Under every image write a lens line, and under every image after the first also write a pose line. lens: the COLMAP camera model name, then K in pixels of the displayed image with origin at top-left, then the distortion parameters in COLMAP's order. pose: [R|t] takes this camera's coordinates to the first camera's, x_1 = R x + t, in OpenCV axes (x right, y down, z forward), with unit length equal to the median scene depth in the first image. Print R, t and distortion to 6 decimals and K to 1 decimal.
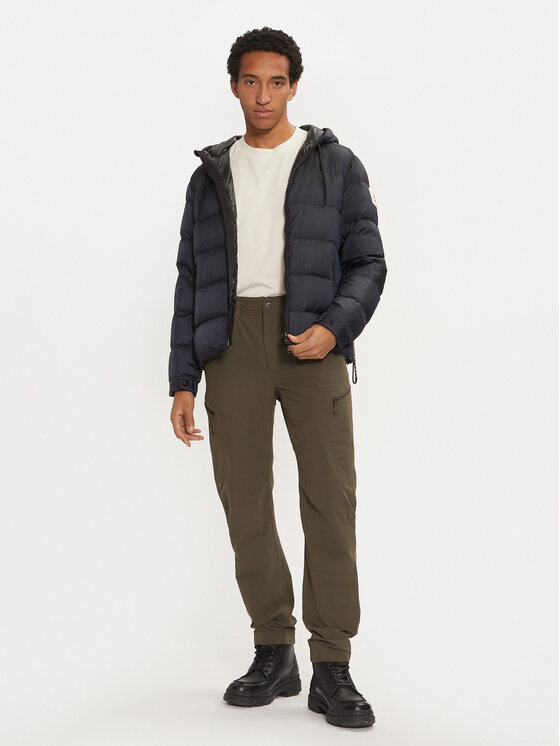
lens RADIAL K [[798.7, 0, 283.0], [0, 798.7, 372.4], [0, 0, 1]] dist [-0.046699, 0.000000]
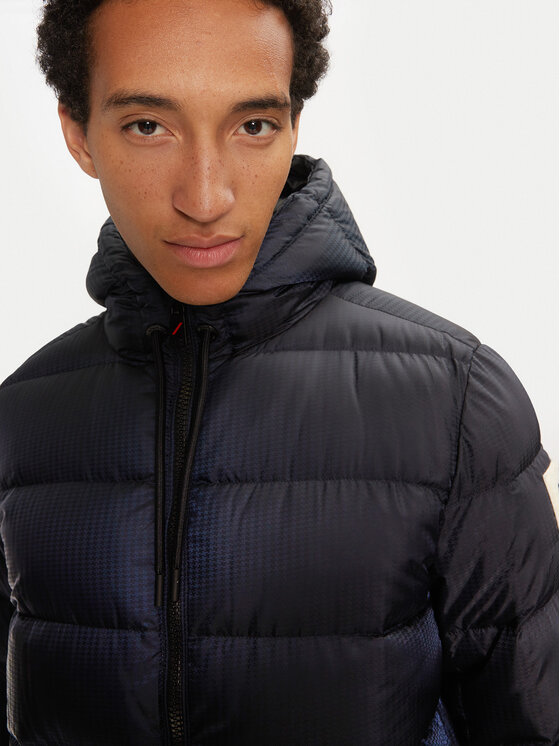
lens RADIAL K [[819.9, 0, 278.1], [0, 819.9, 373.6], [0, 0, 1]] dist [-0.012099, 0.000000]
pose [[0.986659, -0.073484, 0.145272, -0.042048], [0.072743, 0.997296, 0.010408, -0.291144], [-0.145644, 0.000298, 0.989337, 0.751916]]
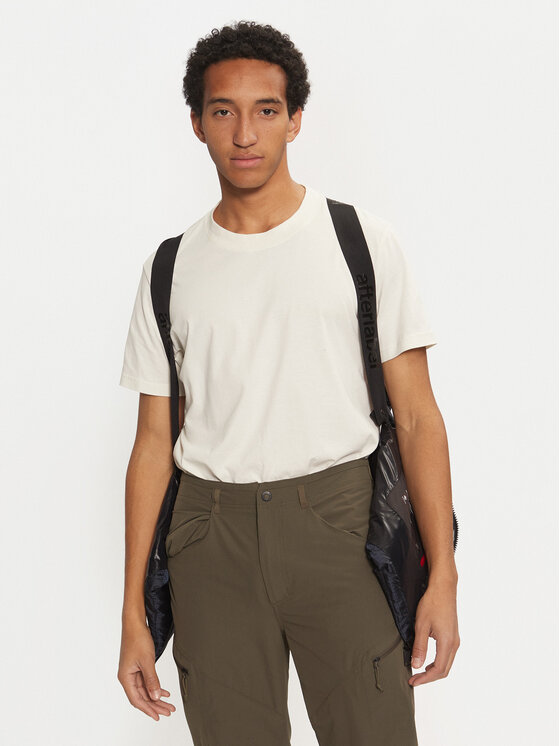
lens RADIAL K [[1069.5, 0, 279.7], [0, 1069.5, 375.4], [0, 0, 1]] dist [-0.010786, 0.000000]
pose [[0.998314, -0.052911, -0.023856, 0.010830], [0.048387, 0.985707, -0.161368, -0.038085], [0.032053, 0.159942, 0.986606, 0.238088]]
